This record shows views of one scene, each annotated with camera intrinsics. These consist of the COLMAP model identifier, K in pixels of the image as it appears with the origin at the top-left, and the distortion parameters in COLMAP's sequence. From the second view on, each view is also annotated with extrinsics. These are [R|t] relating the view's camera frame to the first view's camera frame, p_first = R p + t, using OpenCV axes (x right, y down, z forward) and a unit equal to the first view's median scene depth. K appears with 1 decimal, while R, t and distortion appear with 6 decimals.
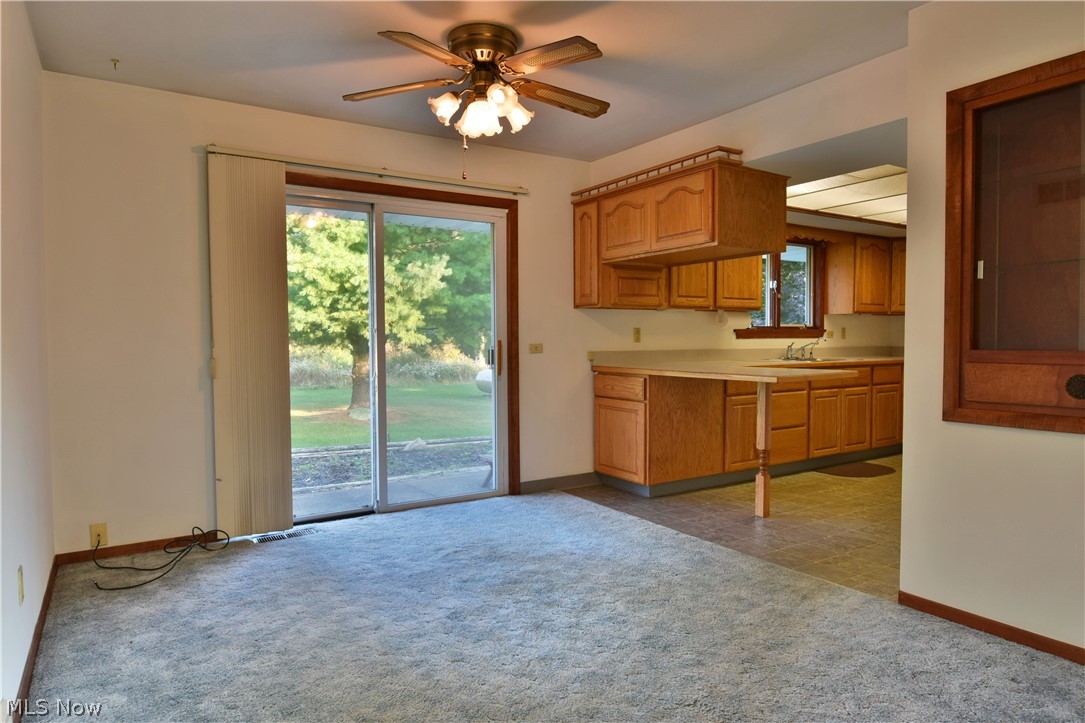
lens RADIAL K [[660.7, 0, 538.8], [0, 660.7, 365.2], [0, 0, 1]] dist [-0.020387, -0.003063]
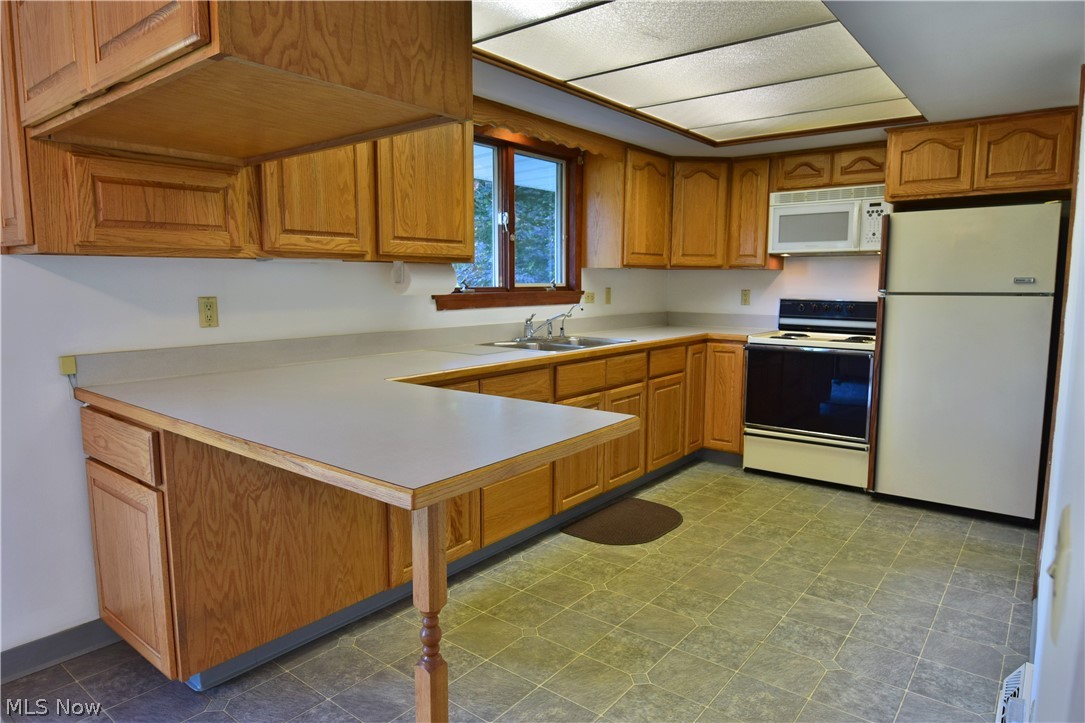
lens RADIAL K [[660.7, 0, 544.4], [0, 660.7, 360.5], [0, 0, 1]] dist [-0.020387, -0.003063]
pose [[0.943746, -0.032091, 0.329111, 0.192301], [0.005861, 0.996747, 0.080386, -0.041341], [-0.330620, -0.073935, 0.940863, 0.413458]]
